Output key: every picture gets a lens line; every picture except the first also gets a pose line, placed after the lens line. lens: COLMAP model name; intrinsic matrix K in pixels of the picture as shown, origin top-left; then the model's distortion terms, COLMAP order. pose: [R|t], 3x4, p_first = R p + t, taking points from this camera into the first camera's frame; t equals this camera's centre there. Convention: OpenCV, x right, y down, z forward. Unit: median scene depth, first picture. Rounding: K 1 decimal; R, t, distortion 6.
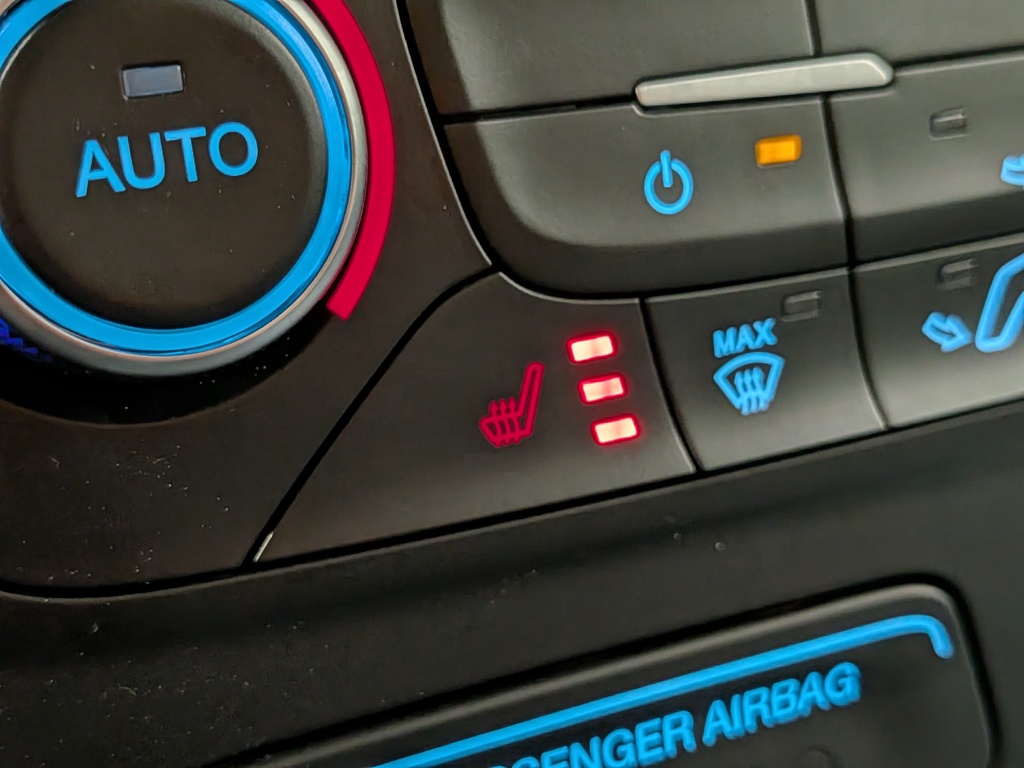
lens RADIAL K [[1515.4, 0, 509.4], [0, 1515.4, 385.1], [0, 0, 1]] dist [0.035860, 0.000000]
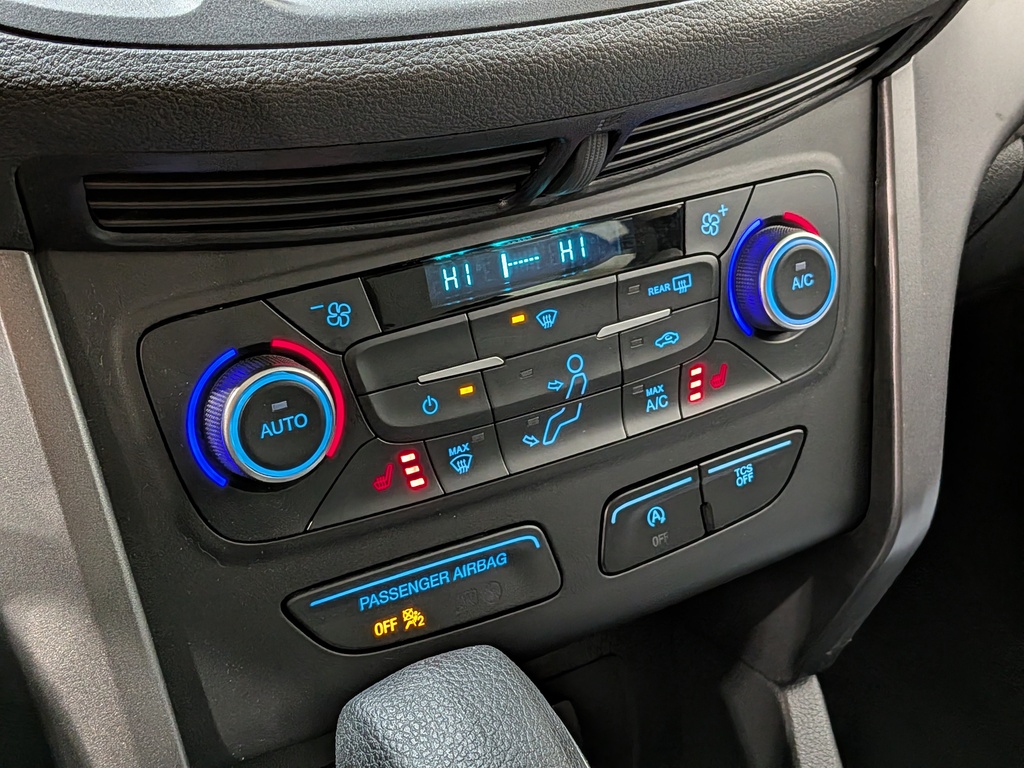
lens RADIAL K [[1415.5, 0, 516.5], [0, 1415.5, 380.9], [0, 0, 1]] dist [0.033294, 0.000000]
pose [[0.997673, -0.040477, 0.054870, 0.118631], [0.037970, 0.998220, 0.045993, -0.298424], [-0.056634, -0.043803, 0.997434, -1.874719]]
